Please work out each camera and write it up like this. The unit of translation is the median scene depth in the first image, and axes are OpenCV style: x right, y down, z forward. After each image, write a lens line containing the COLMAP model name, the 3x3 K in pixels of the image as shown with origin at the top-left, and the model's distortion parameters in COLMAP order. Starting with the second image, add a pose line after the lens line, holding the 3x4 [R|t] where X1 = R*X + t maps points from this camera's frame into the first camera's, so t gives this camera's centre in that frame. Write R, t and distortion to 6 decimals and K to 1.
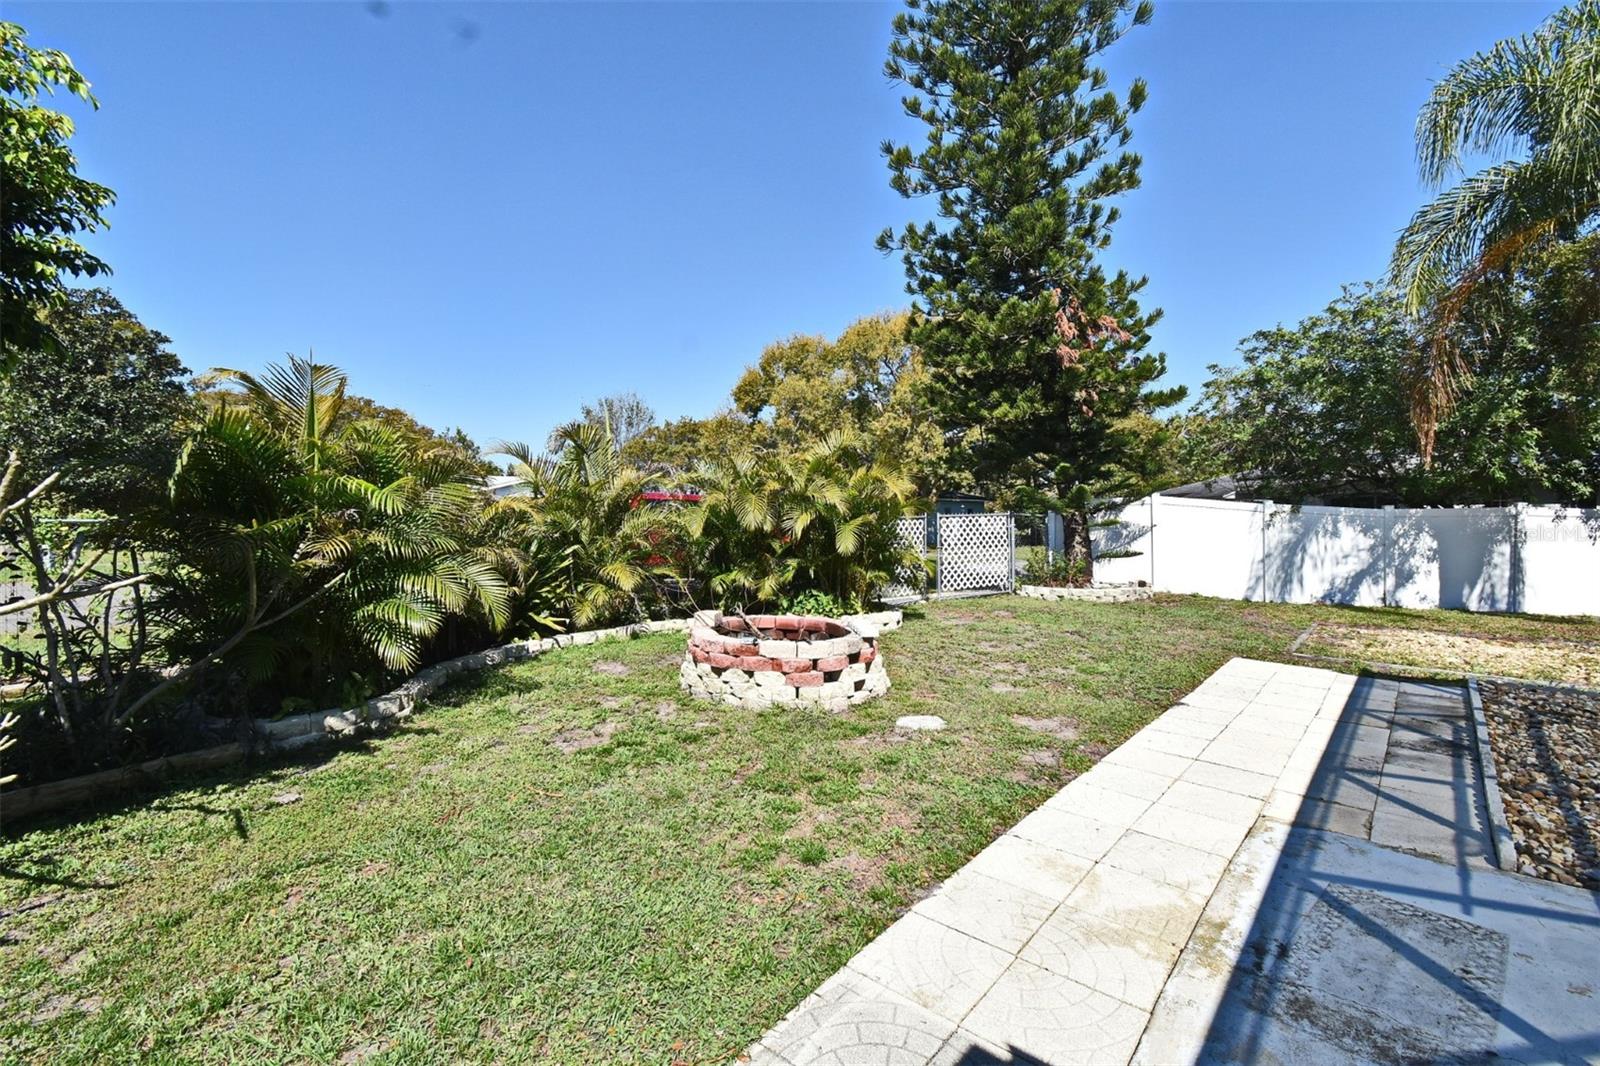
lens RADIAL K [[709.9, 0, 795.7], [0, 709.9, 533.7], [0, 0, 1]] dist [0.003977, -0.003632]
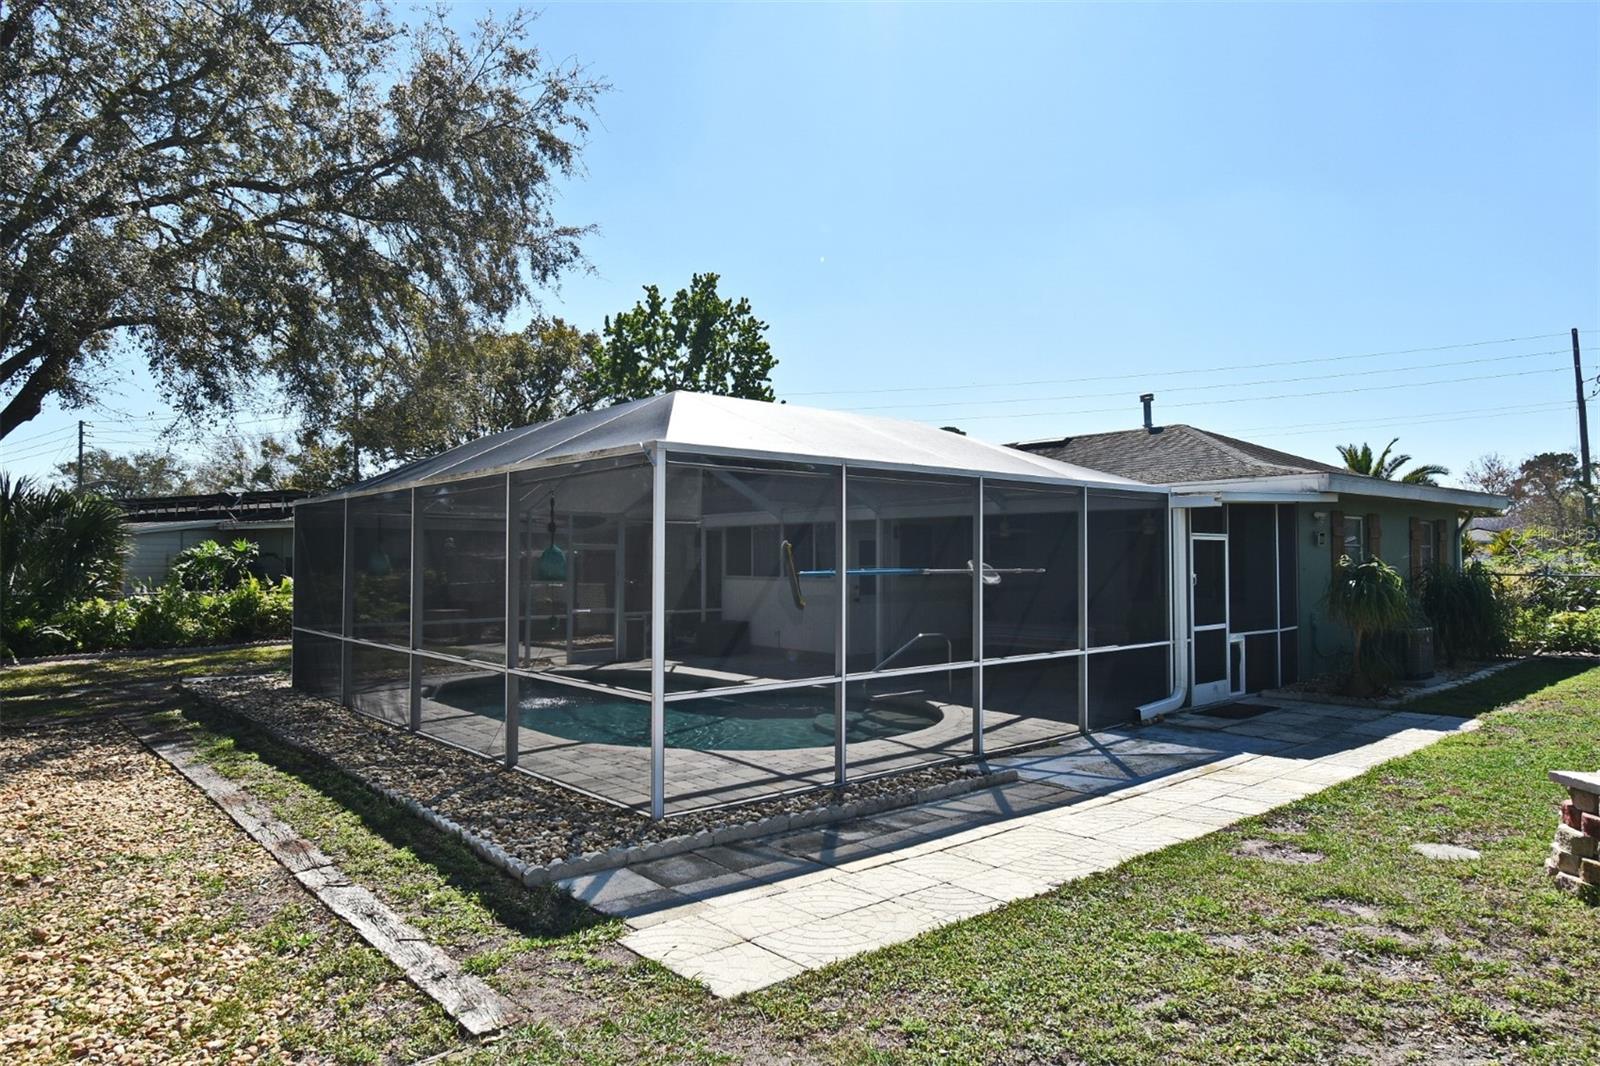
lens RADIAL K [[961.7, 0, 805.3], [0, 961.7, 526.1], [0, 0, 1]] dist [-0.004146, 0.002257]
pose [[-0.991974, 0.012065, 0.125864, 0.991011], [0.011319, 0.999914, -0.006647, -0.129353], [-0.125934, -0.005169, -0.992025, 2.869469]]
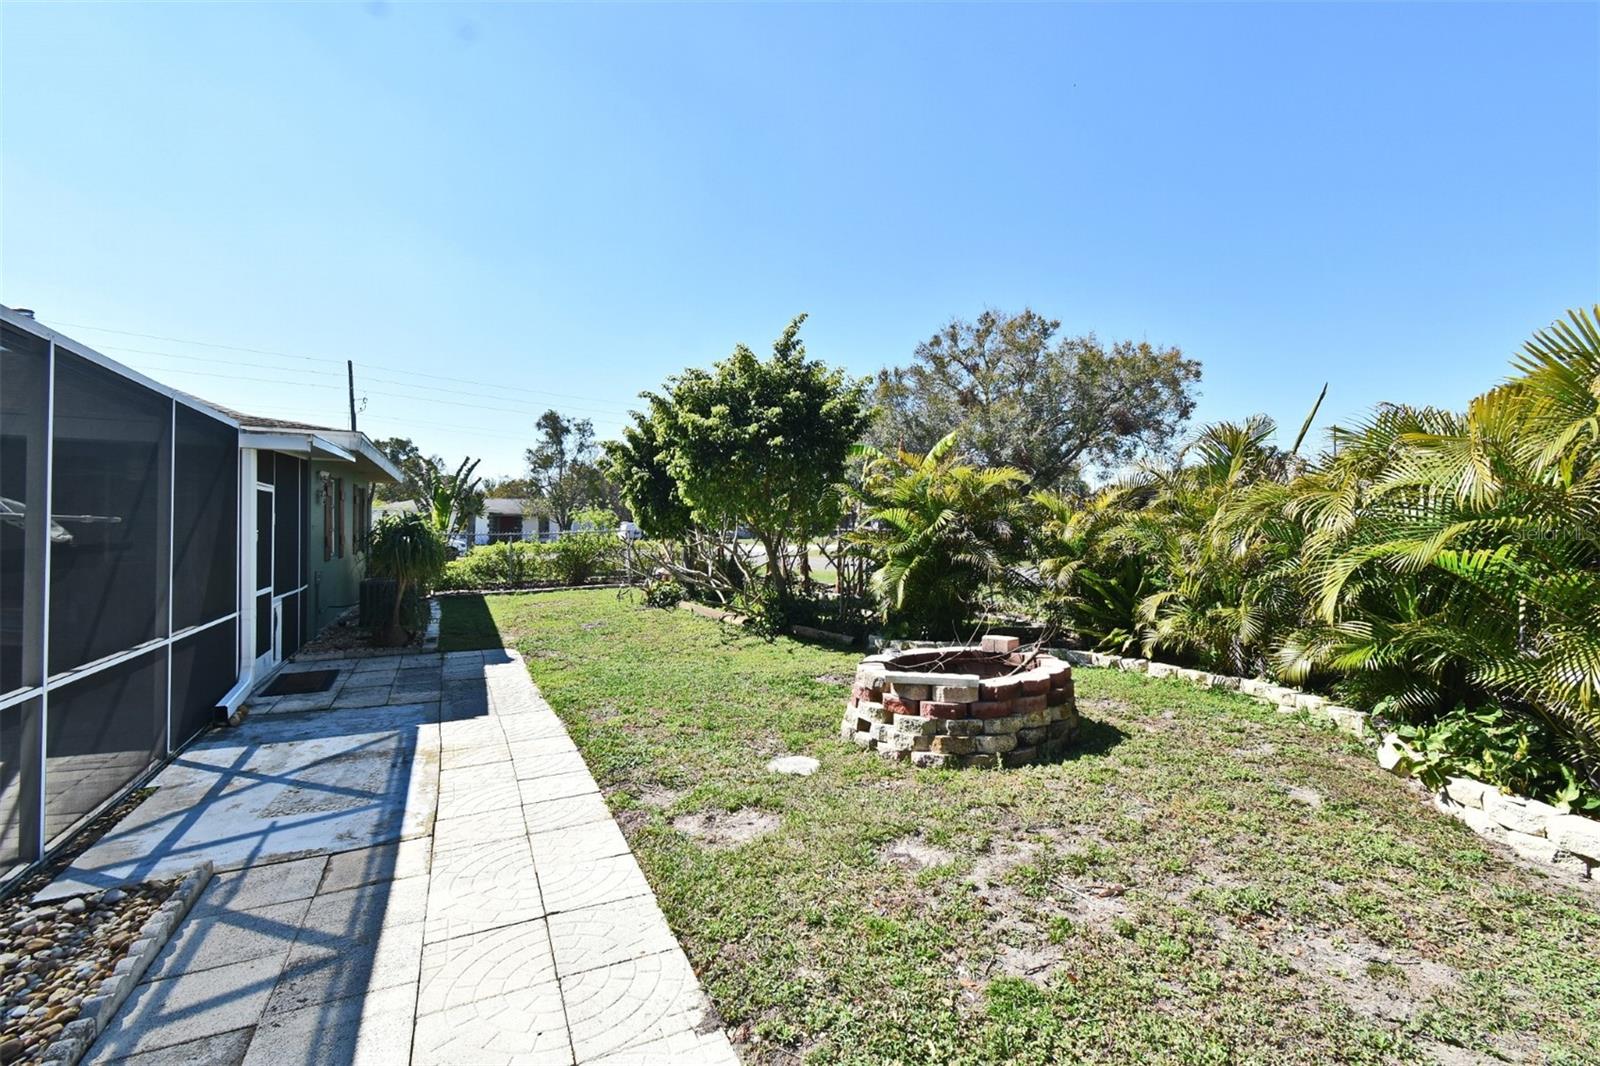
lens RADIAL K [[709.9, 0, 795.7], [0, 709.9, 533.7], [0, 0, 1]] dist [0.003977, -0.003632]
pose [[-0.391847, 0.012392, -0.919947, 1.324892], [-0.026398, 0.999346, 0.024705, -0.061529], [0.919651, 0.033965, -0.391264, 1.791856]]
